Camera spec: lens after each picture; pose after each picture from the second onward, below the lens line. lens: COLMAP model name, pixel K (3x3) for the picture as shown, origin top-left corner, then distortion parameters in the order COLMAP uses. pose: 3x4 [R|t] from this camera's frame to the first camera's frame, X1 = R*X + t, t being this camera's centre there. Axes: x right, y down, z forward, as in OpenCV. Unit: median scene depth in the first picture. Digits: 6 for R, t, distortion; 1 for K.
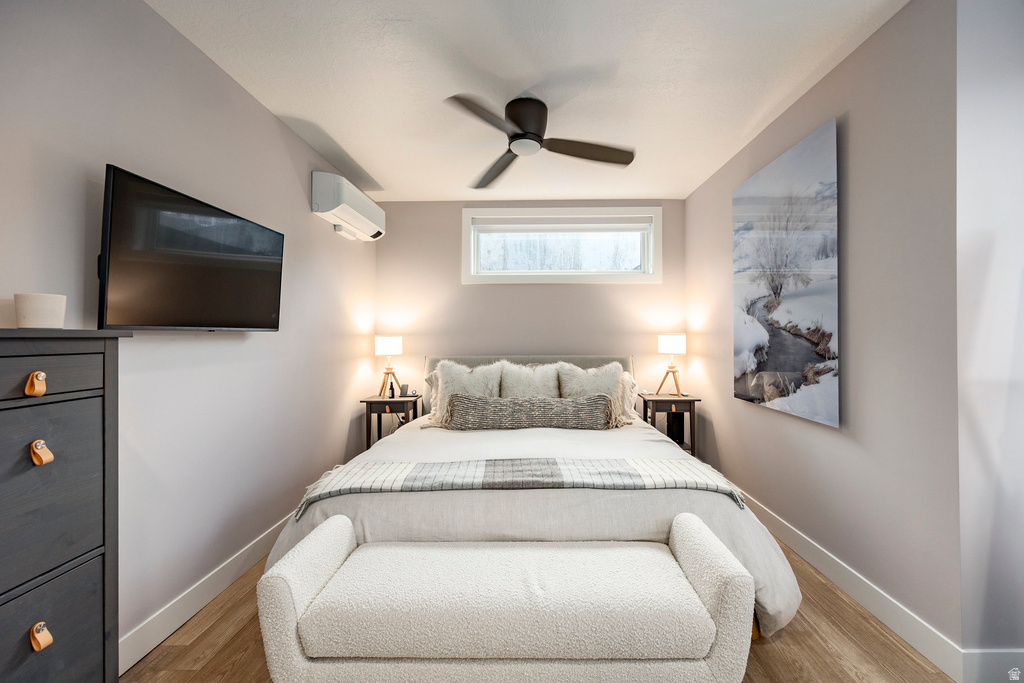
lens RADIAL K [[406.7, 0, 527.6], [0, 406.7, 330.9], [0, 0, 1]] dist [0.005300, -0.000404]
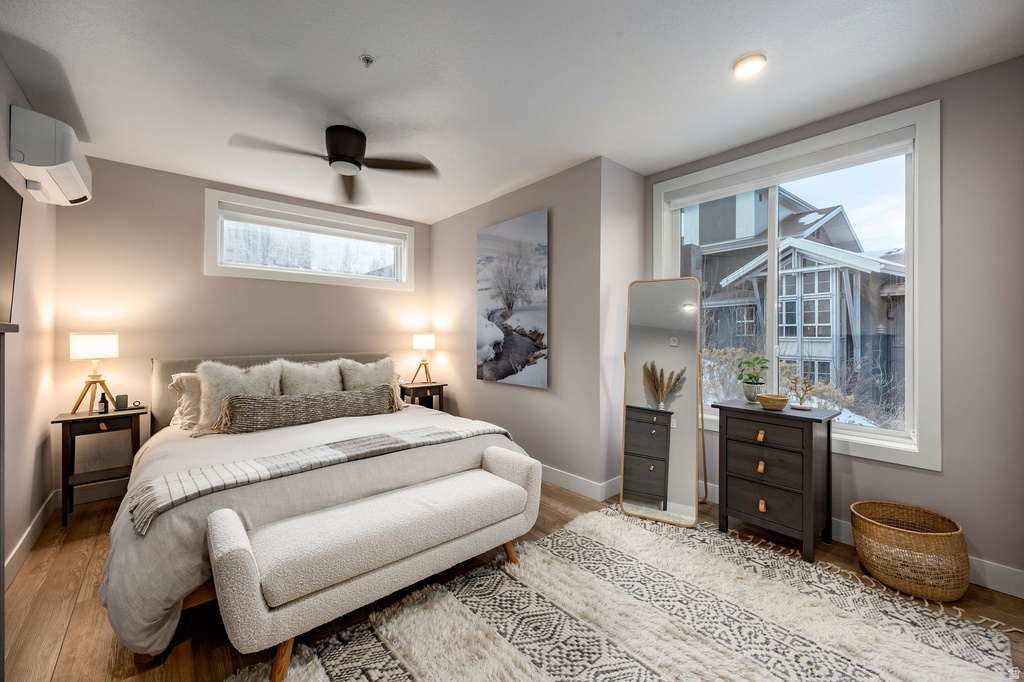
lens RADIAL K [[406.7, 0, 516.3], [0, 406.7, 332.4], [0, 0, 1]] dist [0.005300, -0.000404]
pose [[0.747386, 0.008497, 0.664336, -0.327992], [-0.011521, 0.999934, 0.000172, 0.000977], [-0.664290, -0.007782, 0.747434, -0.136006]]
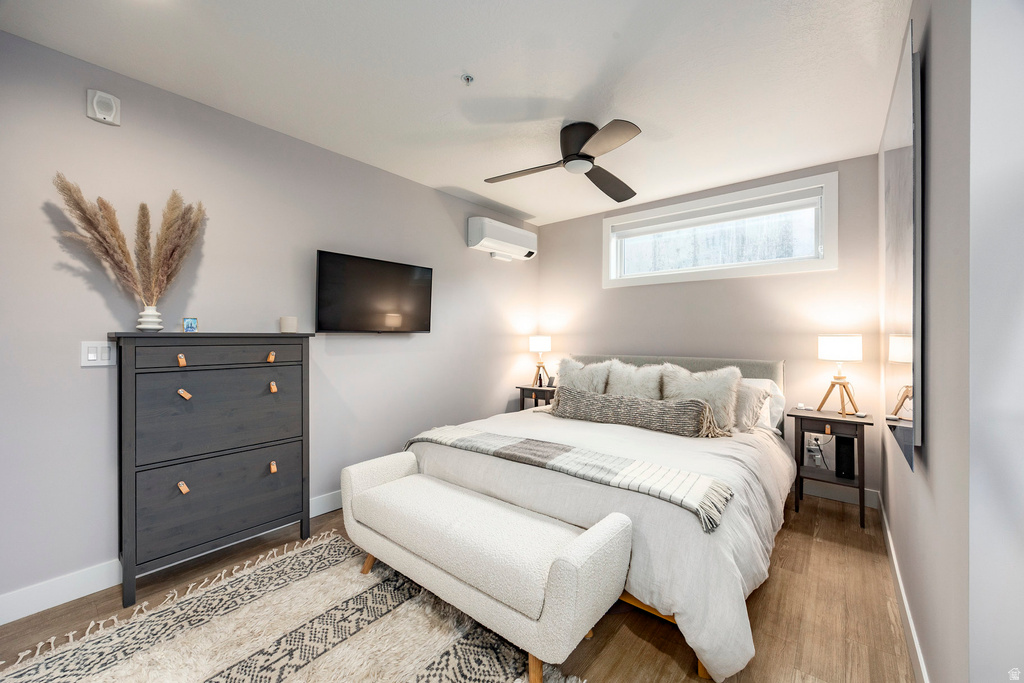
lens RADIAL K [[406.7, 0, 535.6], [0, 406.7, 330.5], [0, 0, 1]] dist [0.005300, -0.000404]
pose [[0.785909, -0.004106, -0.618328, 0.490165], [0.004425, 0.999990, -0.001016, -0.003410], [0.618326, -0.001938, 0.785919, 0.044732]]
